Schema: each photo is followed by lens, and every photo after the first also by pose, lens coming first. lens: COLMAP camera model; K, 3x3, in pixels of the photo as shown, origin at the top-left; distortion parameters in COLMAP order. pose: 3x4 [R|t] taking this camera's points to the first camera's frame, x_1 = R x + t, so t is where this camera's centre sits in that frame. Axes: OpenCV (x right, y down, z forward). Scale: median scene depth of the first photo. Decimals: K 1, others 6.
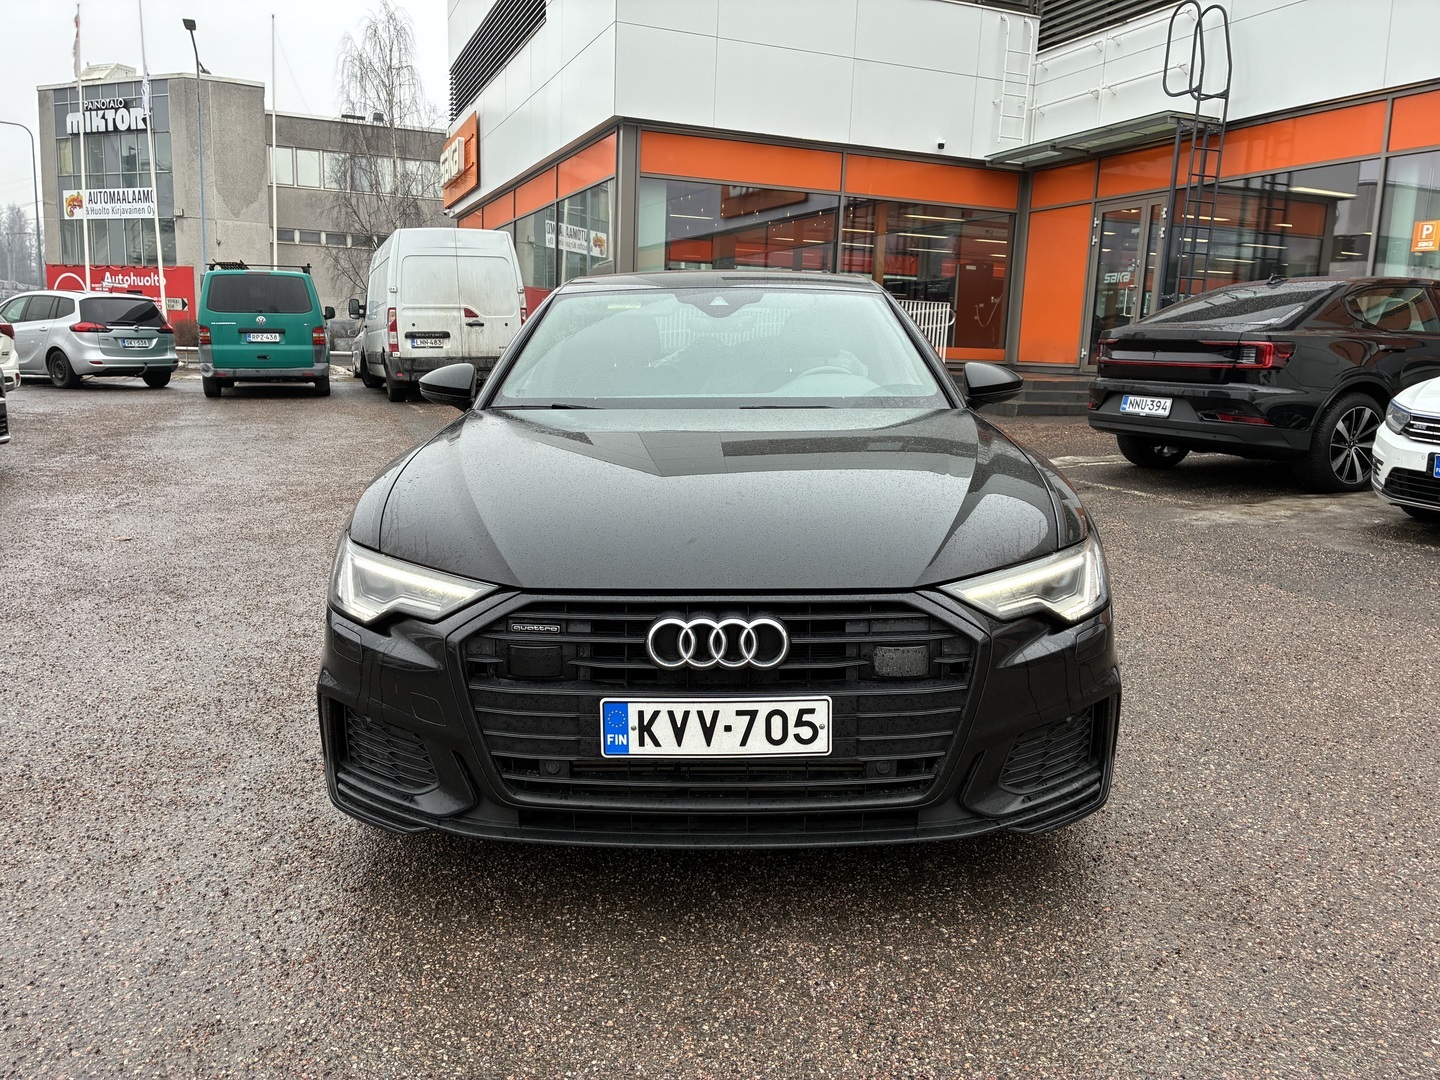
lens RADIAL K [[1114.9, 0, 720.0], [0, 1114.9, 540.0], [0, 0, 1]] dist [0.074346, -0.097227]
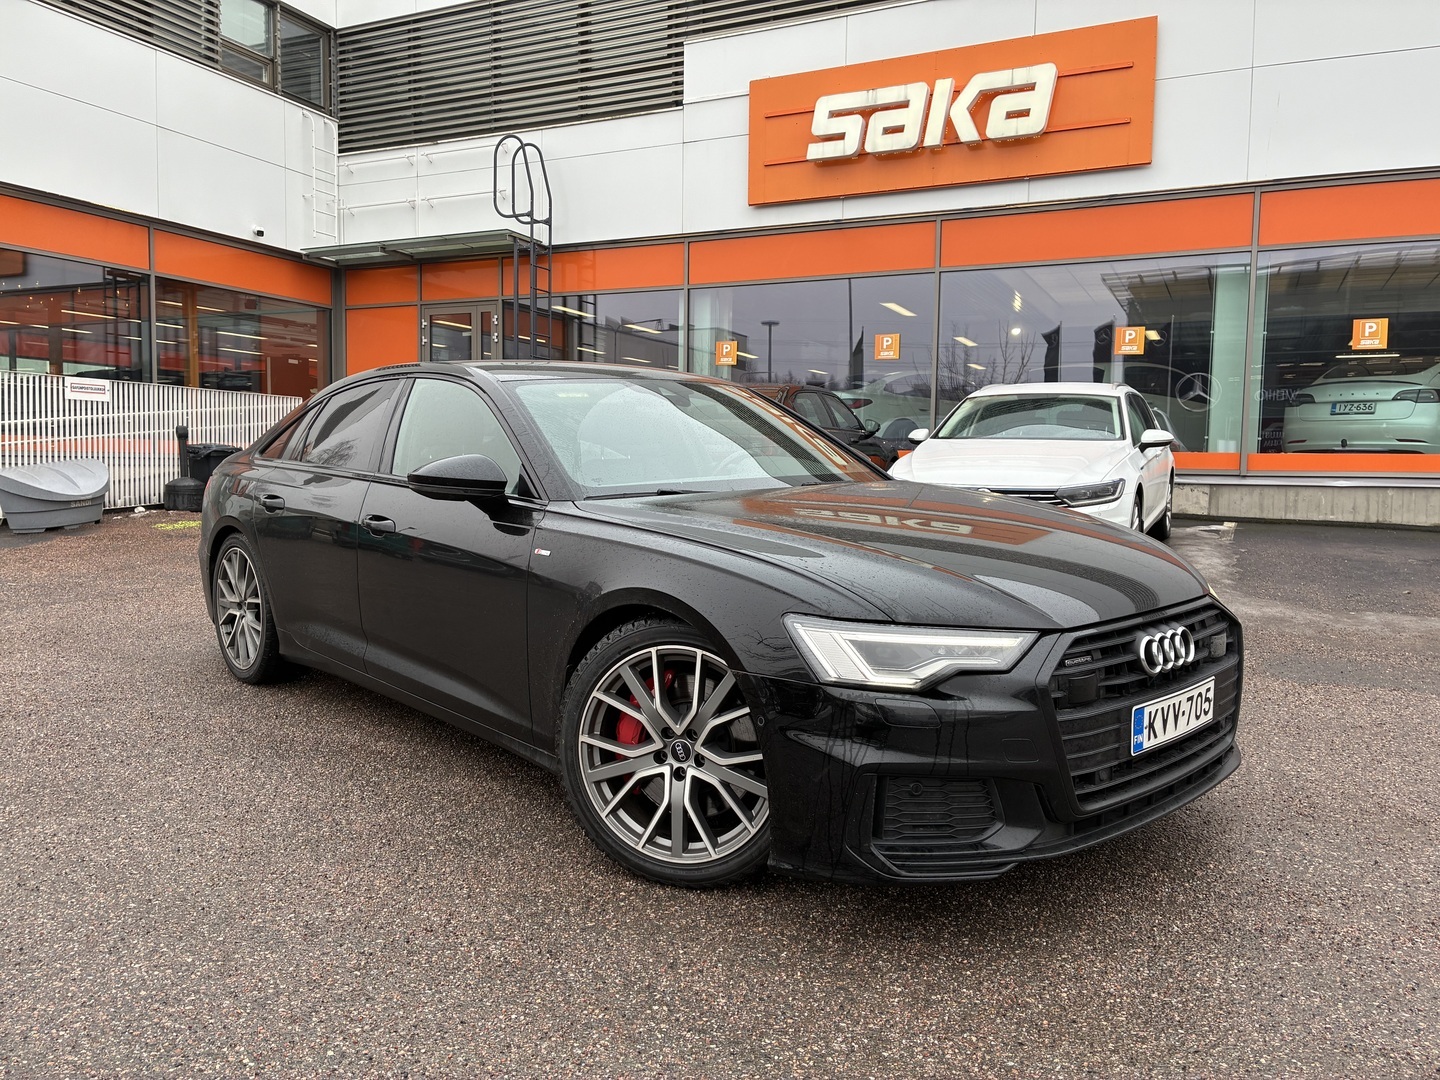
lens RADIAL K [[1168.3, 0, 720.0], [0, 1168.3, 540.0], [0, 0, 1]] dist [-0.003170, -0.002497]
pose [[0.709606, -0.069348, 0.701178, -0.256113], [0.132727, 0.990485, -0.036362, -0.010306], [-0.691985, 0.118868, 0.712058, 0.074608]]
